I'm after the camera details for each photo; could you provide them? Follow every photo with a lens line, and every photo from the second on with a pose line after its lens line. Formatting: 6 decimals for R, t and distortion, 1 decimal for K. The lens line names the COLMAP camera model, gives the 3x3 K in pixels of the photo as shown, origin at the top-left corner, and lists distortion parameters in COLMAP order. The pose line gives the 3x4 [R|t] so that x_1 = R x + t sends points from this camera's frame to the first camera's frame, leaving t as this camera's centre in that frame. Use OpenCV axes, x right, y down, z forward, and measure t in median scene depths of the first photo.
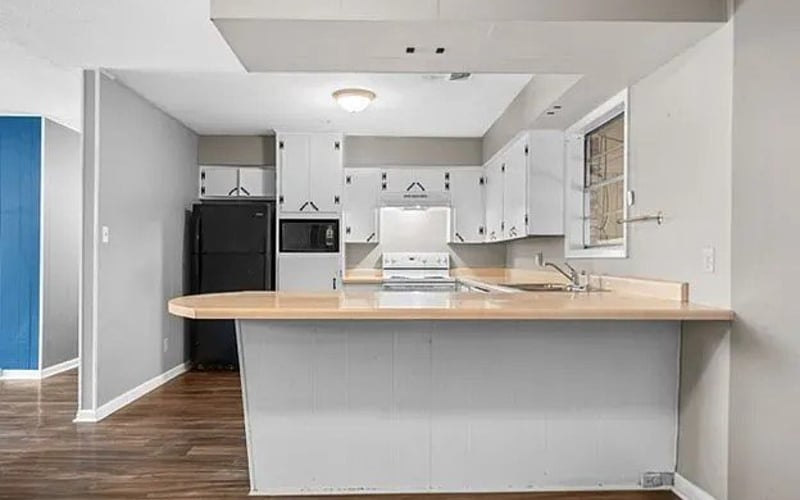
lens RADIAL K [[555.8, 0, 403.4], [0, 555.8, 257.4], [0, 0, 1]] dist [-0.000888, 0.008471]
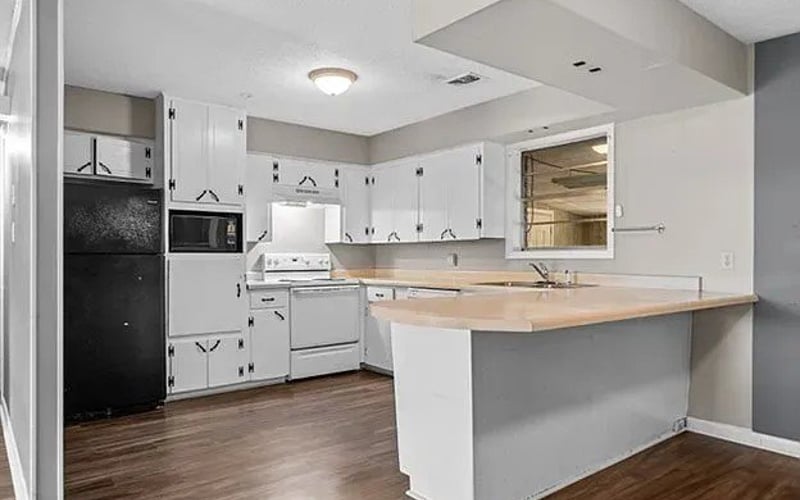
lens RADIAL K [[555.8, 0, 423.7], [0, 555.8, 263.8], [0, 0, 1]] dist [-0.000888, 0.008471]
pose [[0.778273, -0.009892, 0.627848, -0.429975], [0.001600, 0.999904, 0.013772, -0.003636], [-0.627924, -0.009714, 0.778214, 0.174542]]
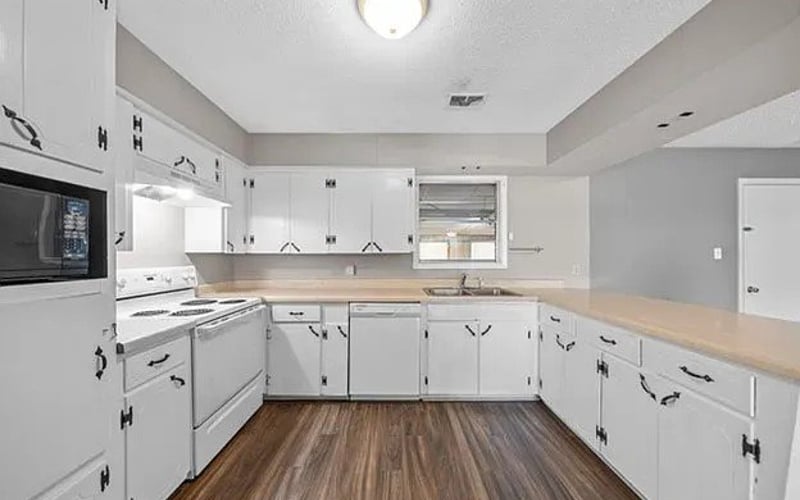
lens RADIAL K [[272.5, 0, 403.8], [0, 272.5, 257.8], [0, 0, 1]] dist [-0.002729, 0.000025]
pose [[0.021519, -0.006304, 0.999749, -0.299872], [-0.001435, 0.999979, 0.006336, -0.024096], [-0.999767, -0.001571, 0.021509, 0.788511]]
